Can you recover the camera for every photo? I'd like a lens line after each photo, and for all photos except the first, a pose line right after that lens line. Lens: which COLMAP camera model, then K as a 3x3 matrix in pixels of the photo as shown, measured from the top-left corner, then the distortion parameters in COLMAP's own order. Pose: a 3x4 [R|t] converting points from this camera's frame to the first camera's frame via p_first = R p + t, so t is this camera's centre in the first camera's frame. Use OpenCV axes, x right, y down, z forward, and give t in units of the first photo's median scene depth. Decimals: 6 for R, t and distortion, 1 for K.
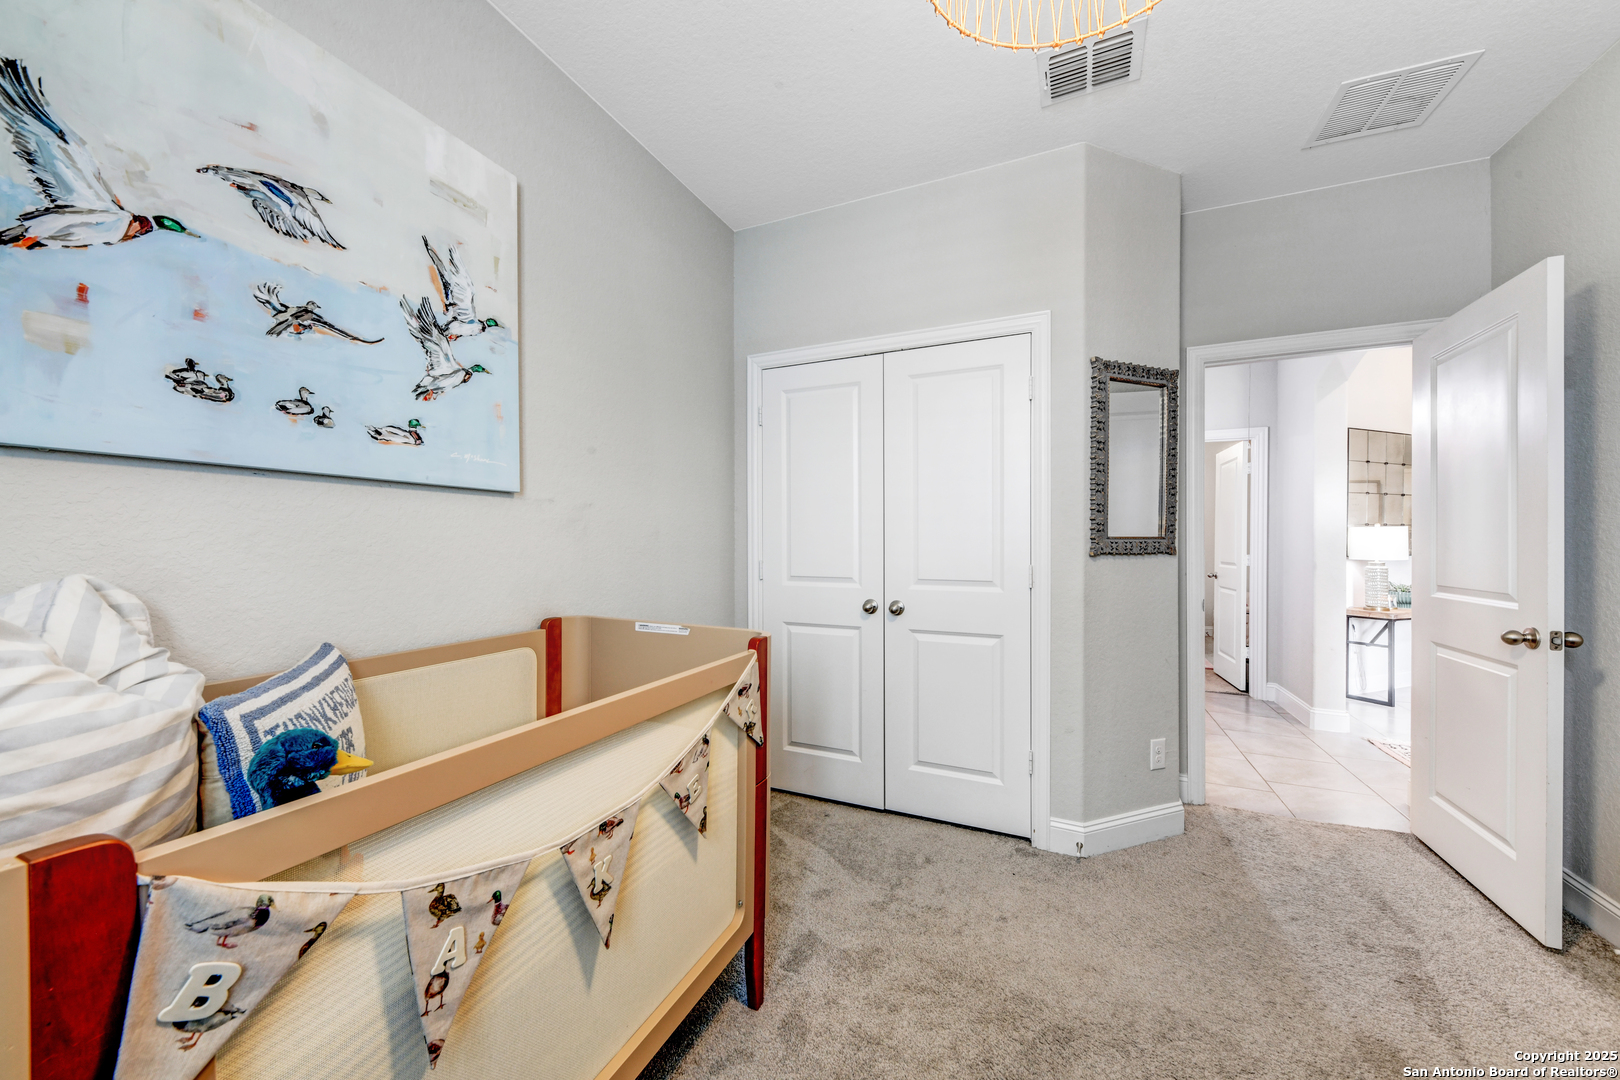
lens RADIAL K [[574.9, 0, 810.0], [0, 574.9, 540.0], [0, 0, 1]] dist [-0.000007, -0.000065]
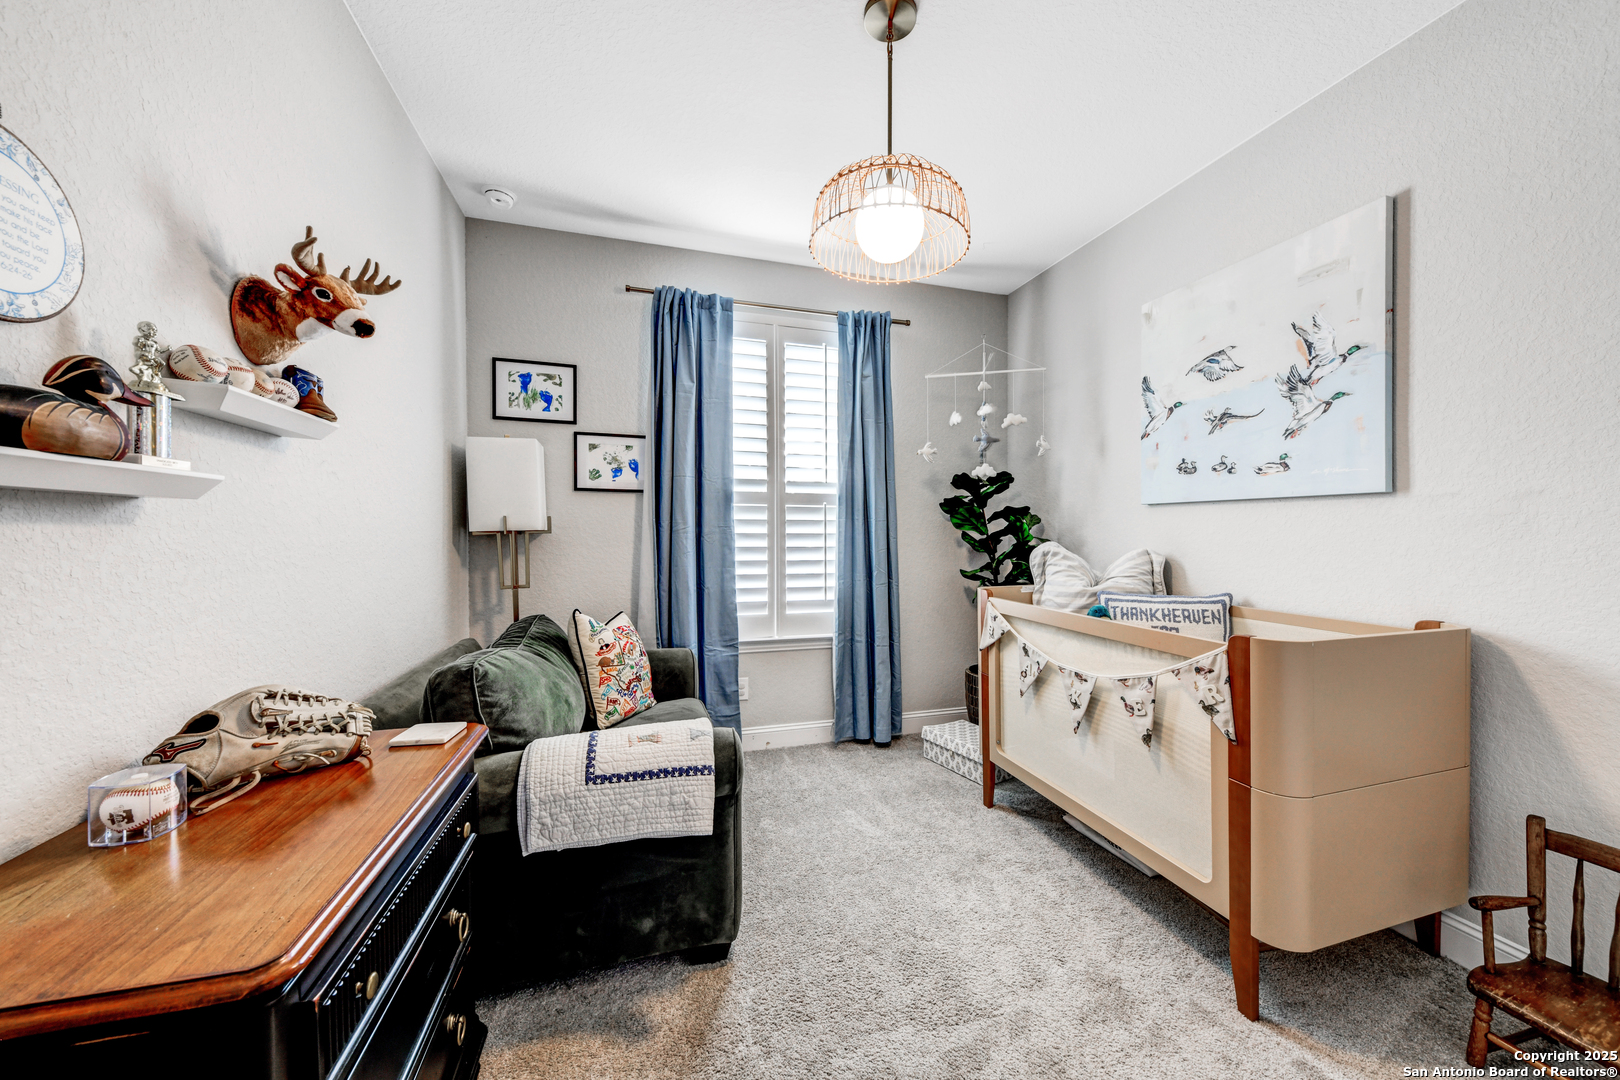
lens RADIAL K [[574.9, 0, 810.0], [0, 574.9, 540.0], [0, 0, 1]] dist [-0.000007, -0.000065]
pose [[-0.764373, -0.002571, -0.644769, 1.165757], [-0.010862, 0.999902, 0.008889, 0.007872], [0.644682, 0.013798, -0.764326, 1.341596]]
